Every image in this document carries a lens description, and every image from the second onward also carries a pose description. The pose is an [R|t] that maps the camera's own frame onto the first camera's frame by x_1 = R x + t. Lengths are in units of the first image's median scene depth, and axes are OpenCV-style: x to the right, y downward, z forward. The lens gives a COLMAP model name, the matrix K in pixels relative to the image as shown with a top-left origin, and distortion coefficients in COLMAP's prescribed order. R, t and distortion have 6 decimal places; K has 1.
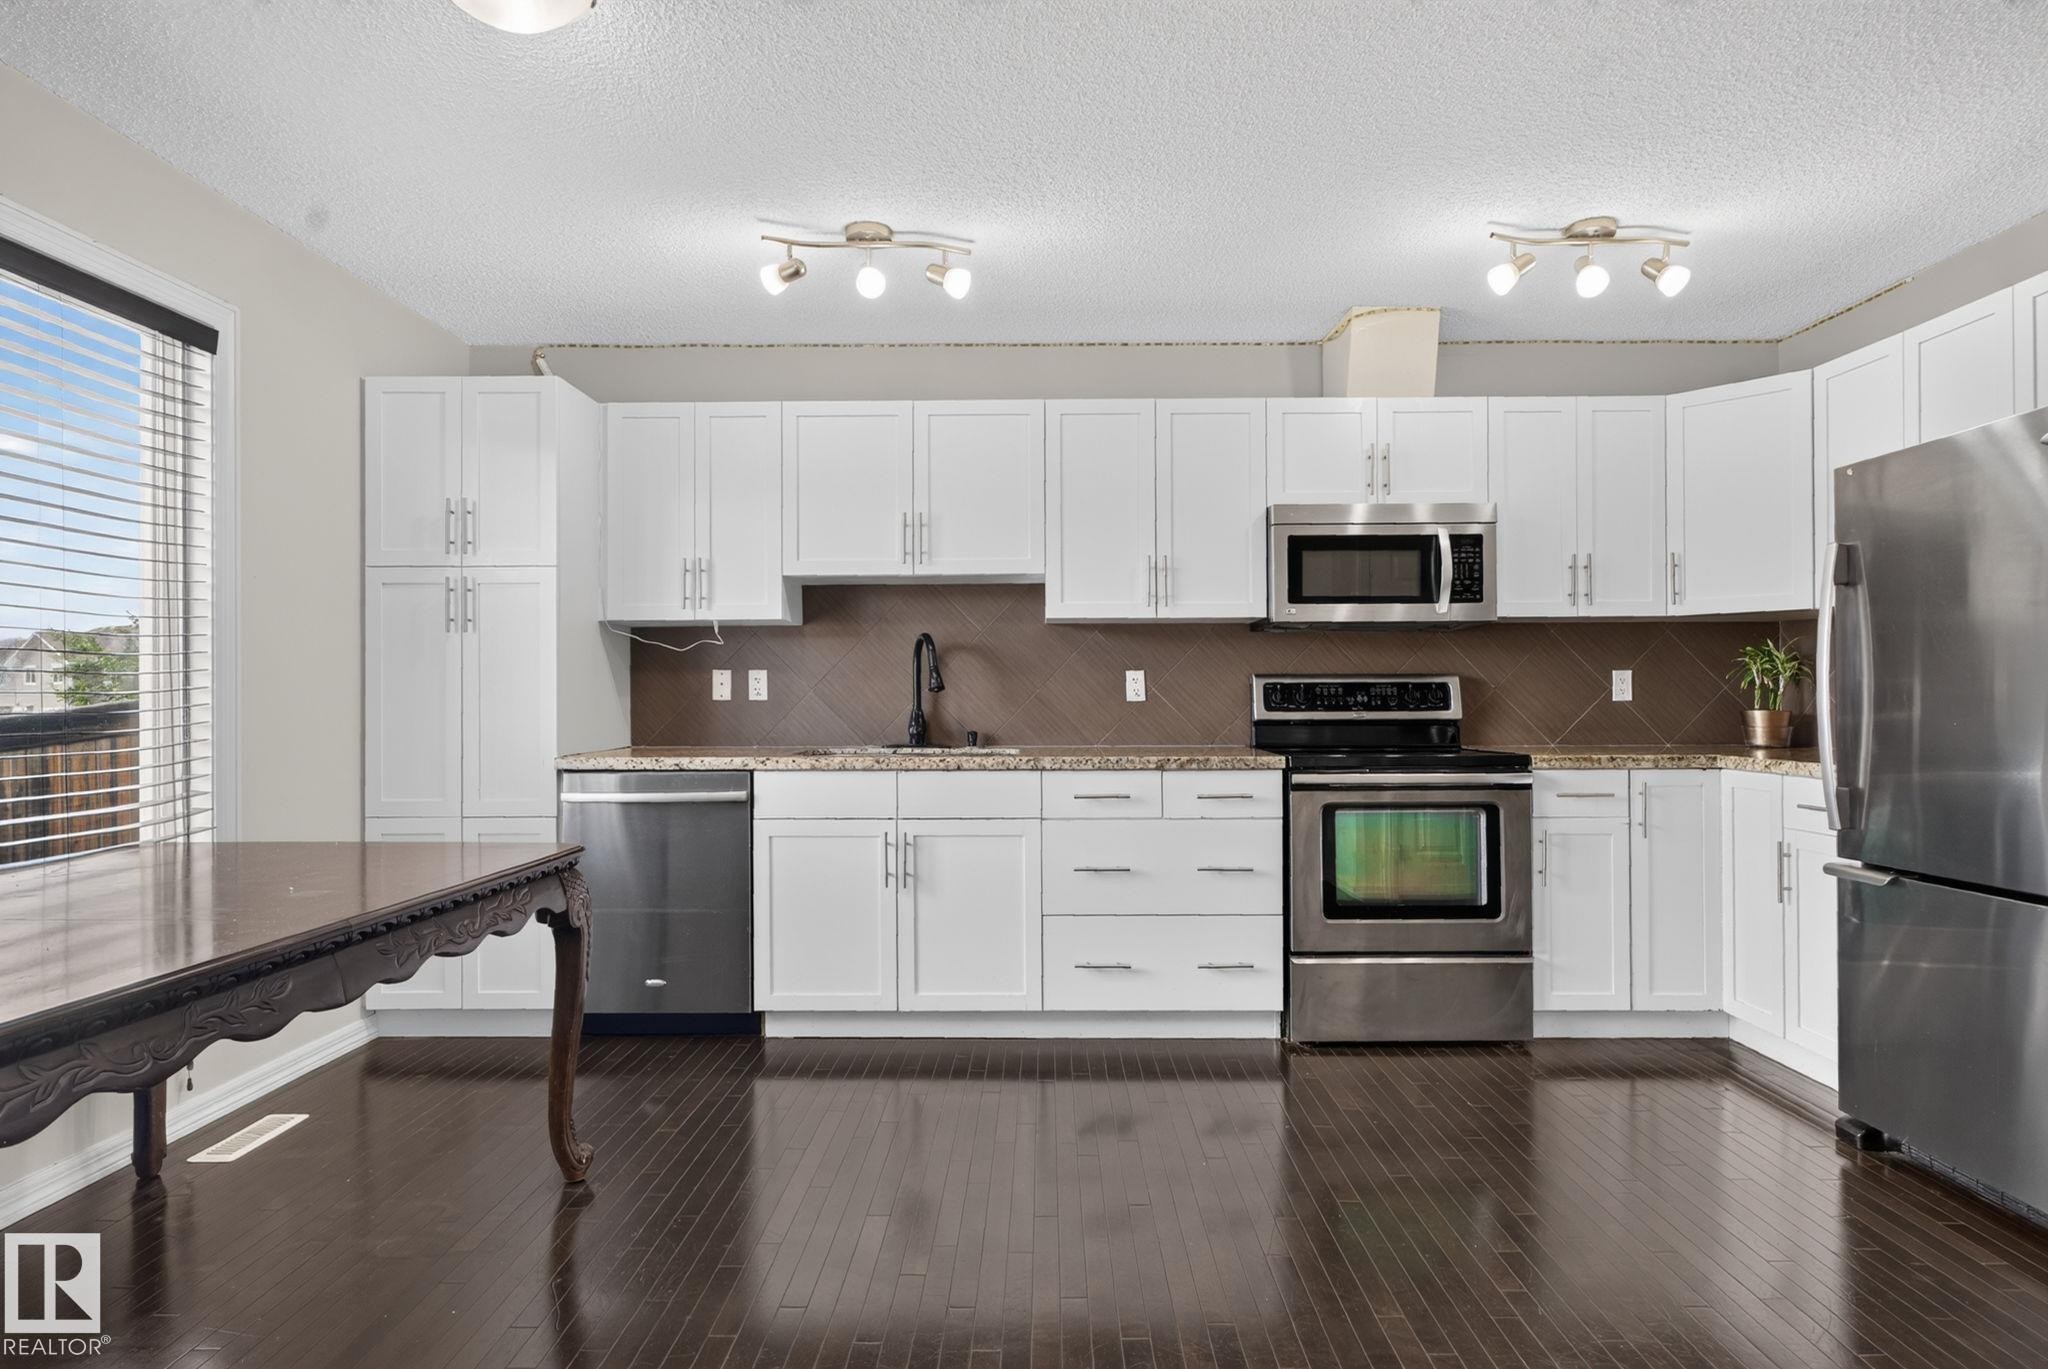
lens RADIAL K [[1077.7, 0, 1024.0], [0, 1077.7, 684.5], [0, 0, 1]] dist [-0.002822, 0.000072]
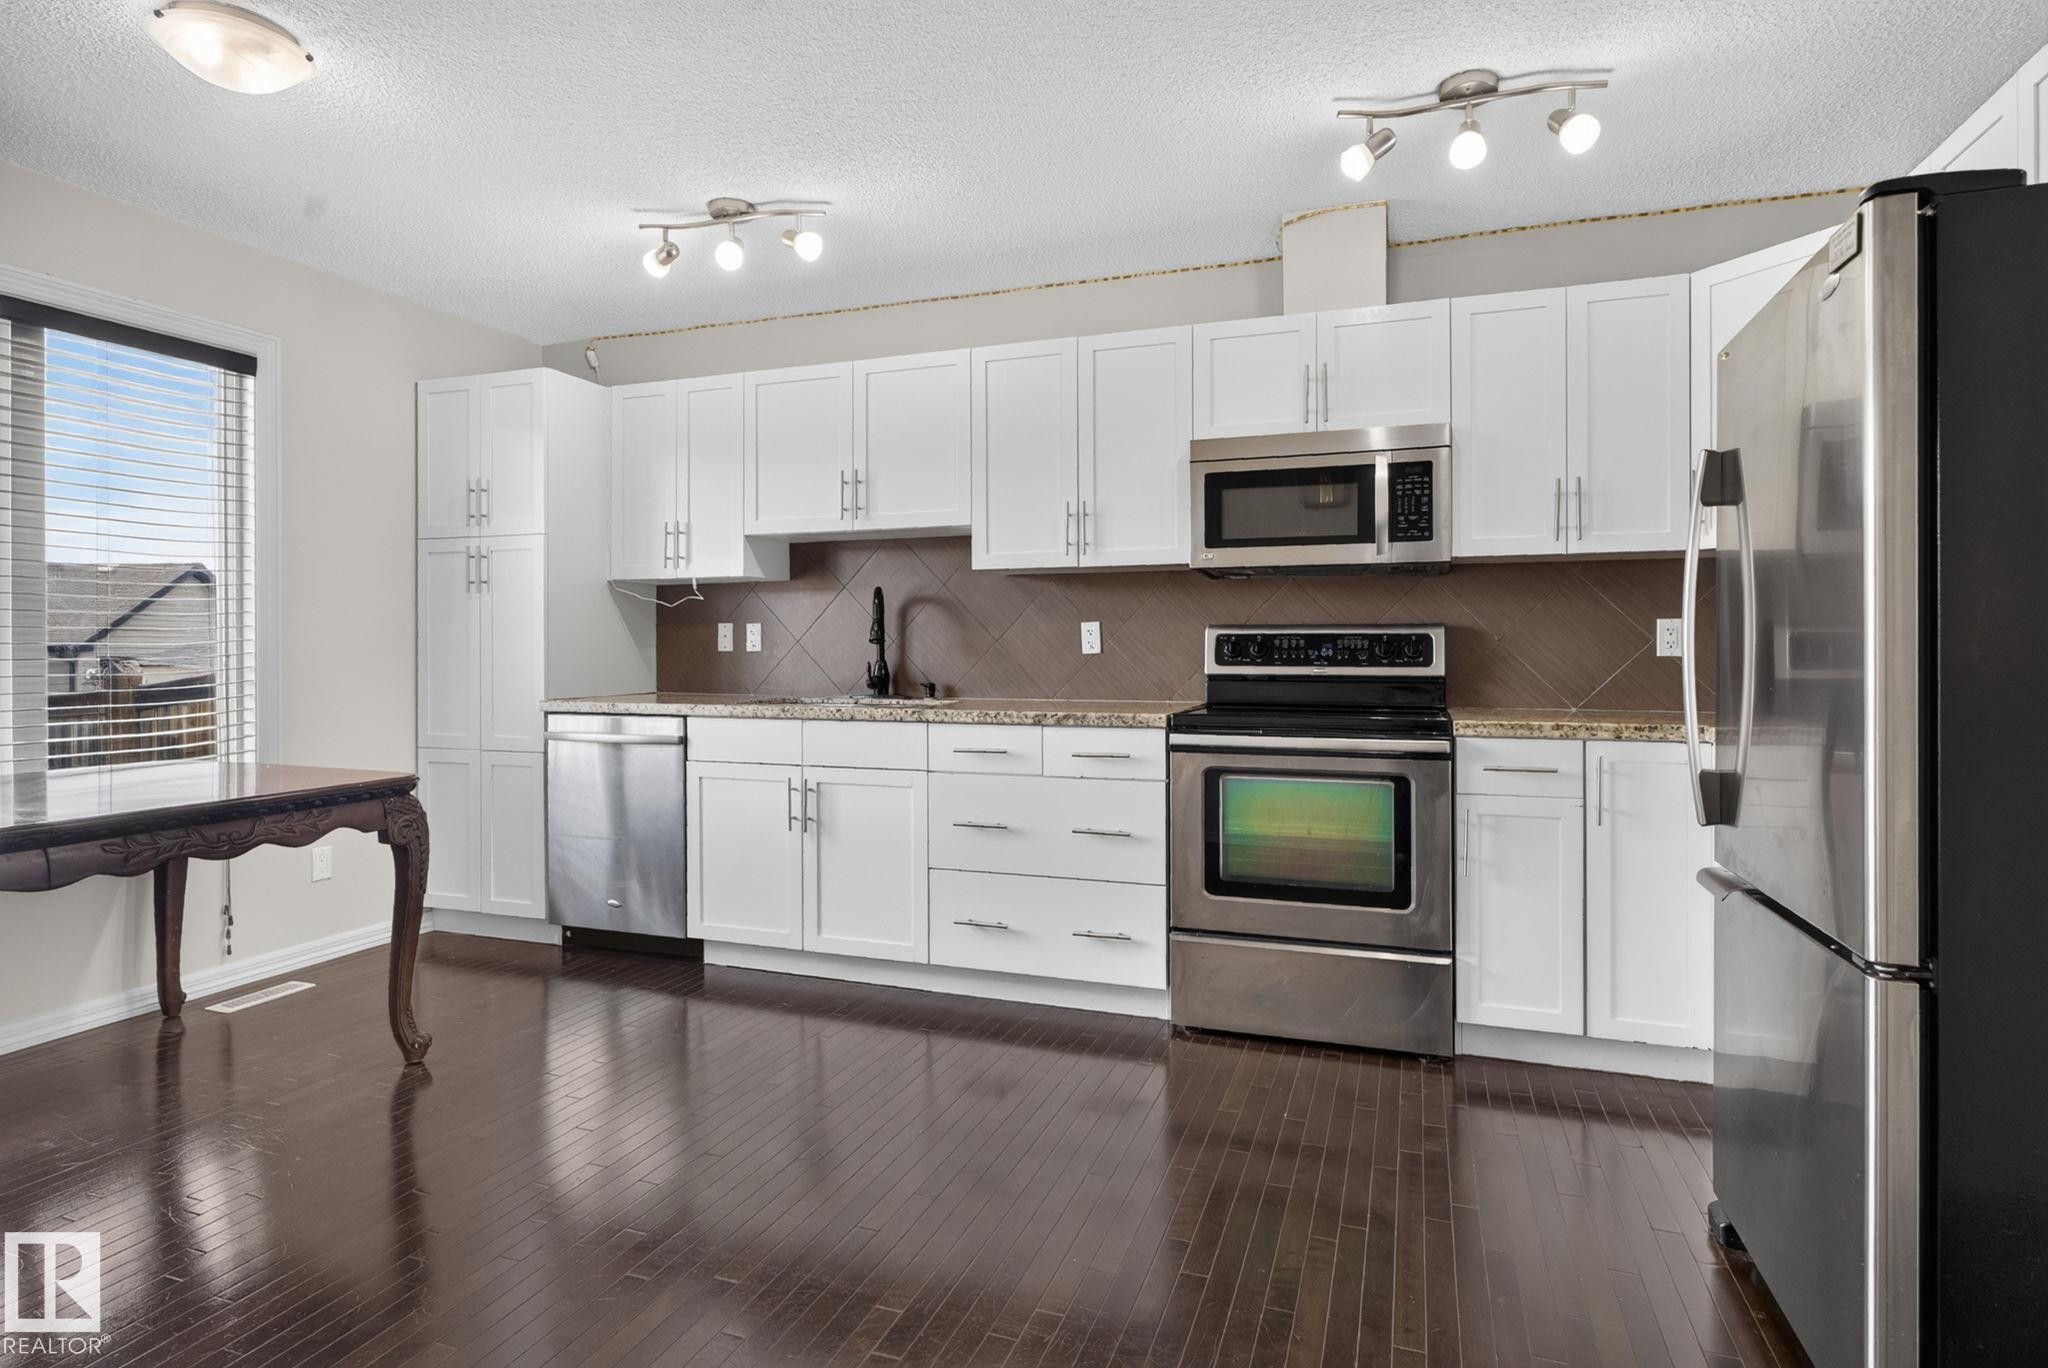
lens RADIAL K [[1076.3, 0, 1019.7], [0, 1076.3, 643.6], [0, 0, 1]] dist [-0.001706, 0.000147]
pose [[0.942317, 0.001236, -0.334720, 0.427439], [0.001169, 0.999975, 0.006983, -0.000495], [0.334720, -0.006971, 0.942292, 0.089798]]
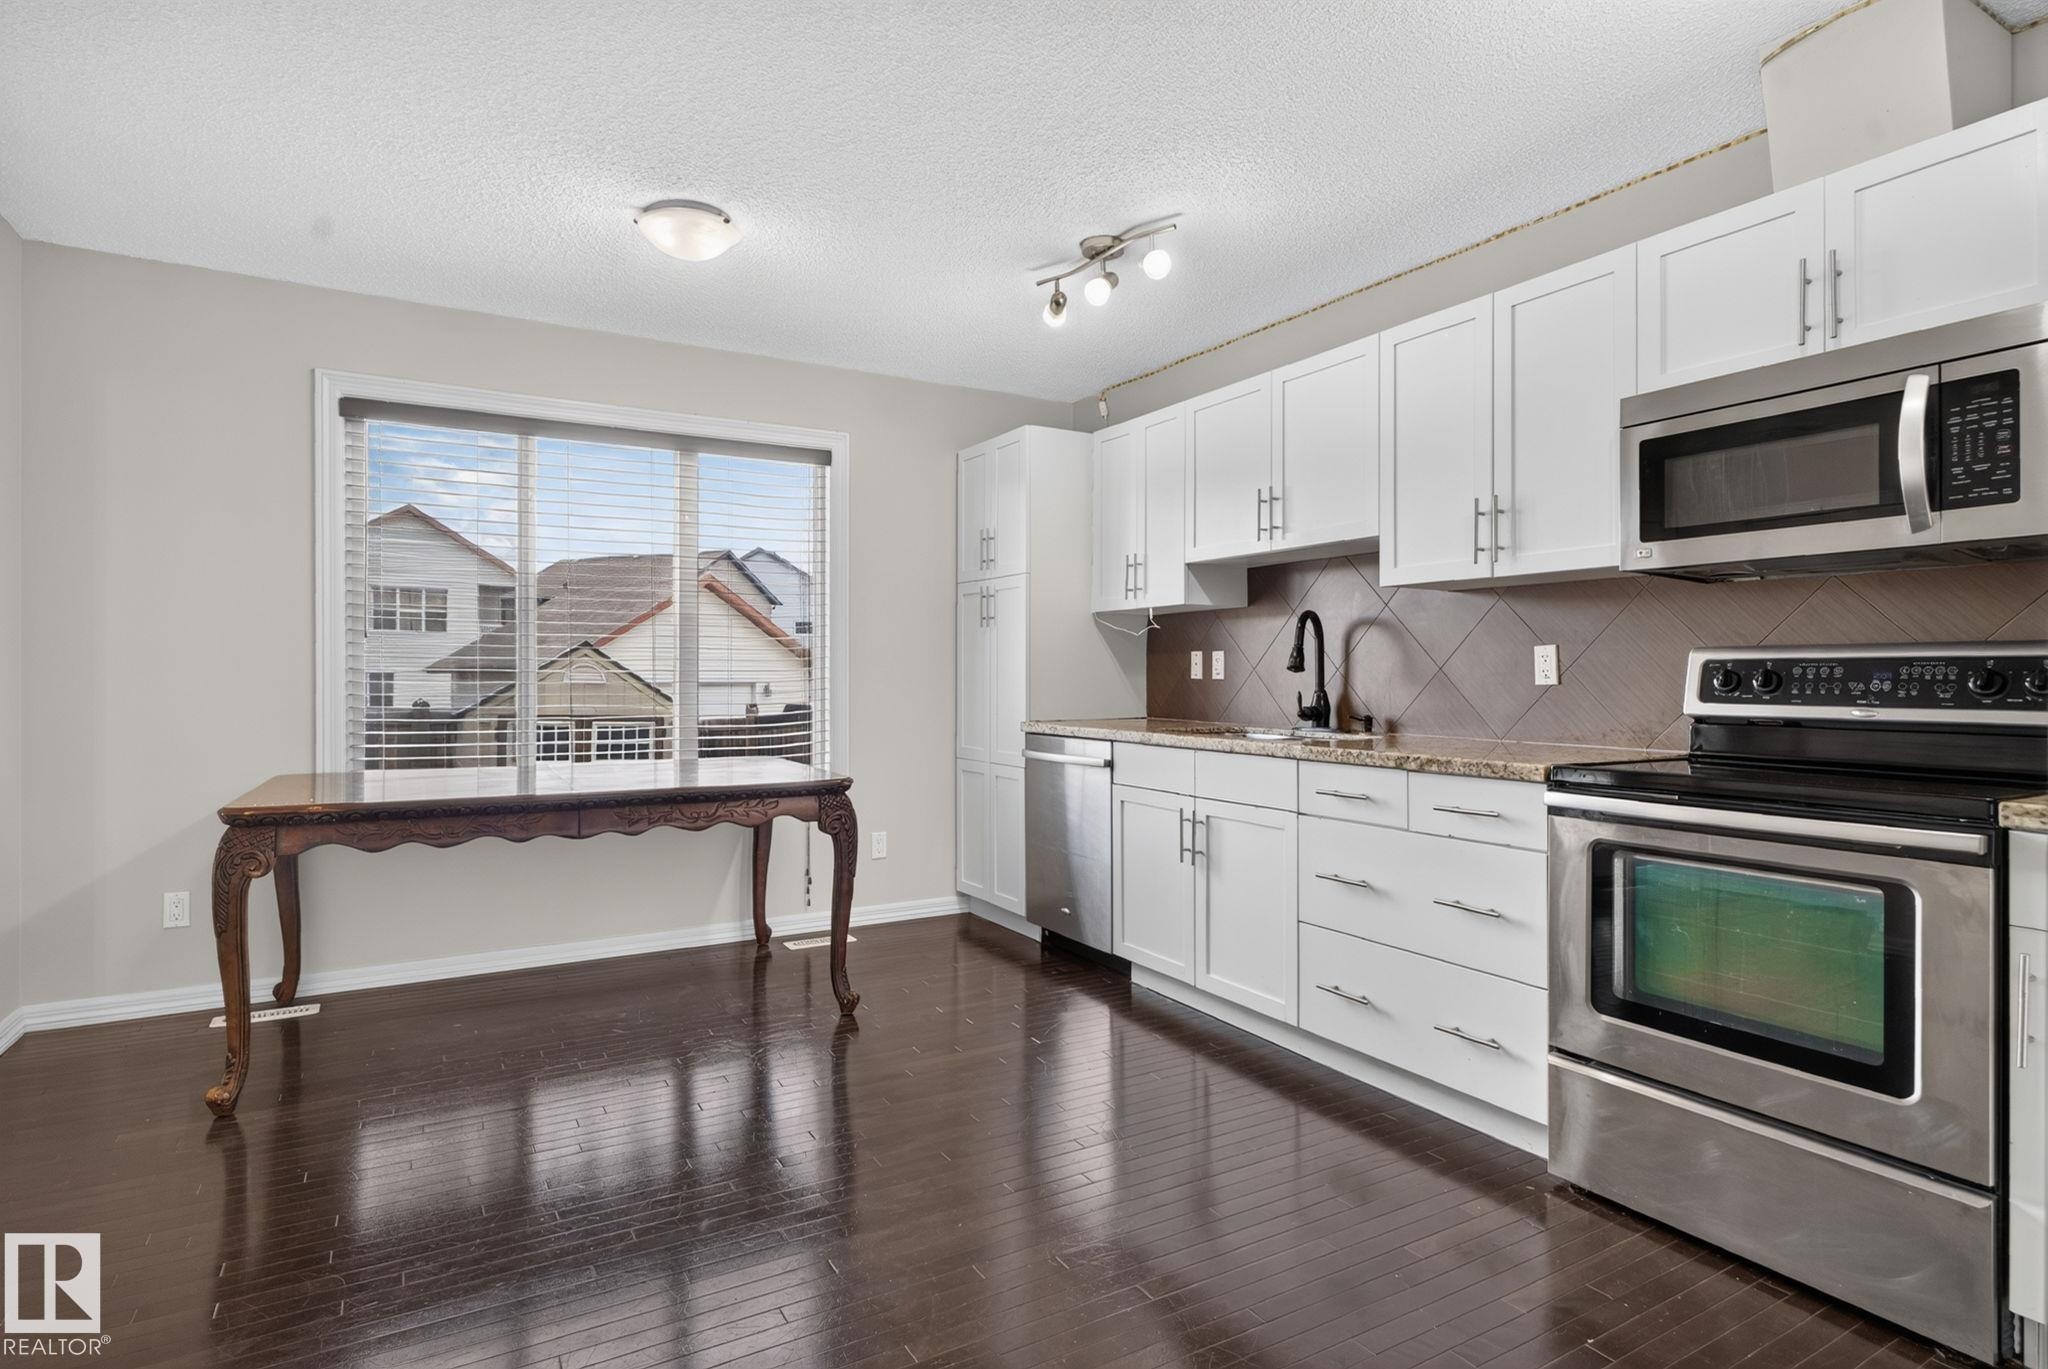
lens RADIAL K [[1058.9, 0, 1025.1], [0, 1058.9, 669.5], [0, 0, 1]] dist [-0.001255, 0.000136]
pose [[0.512642, 0.000813, -0.858602, 0.653712], [0.003782, 0.999988, 0.003206, 0.001053], [0.858594, -0.004891, 0.512633, 0.351328]]
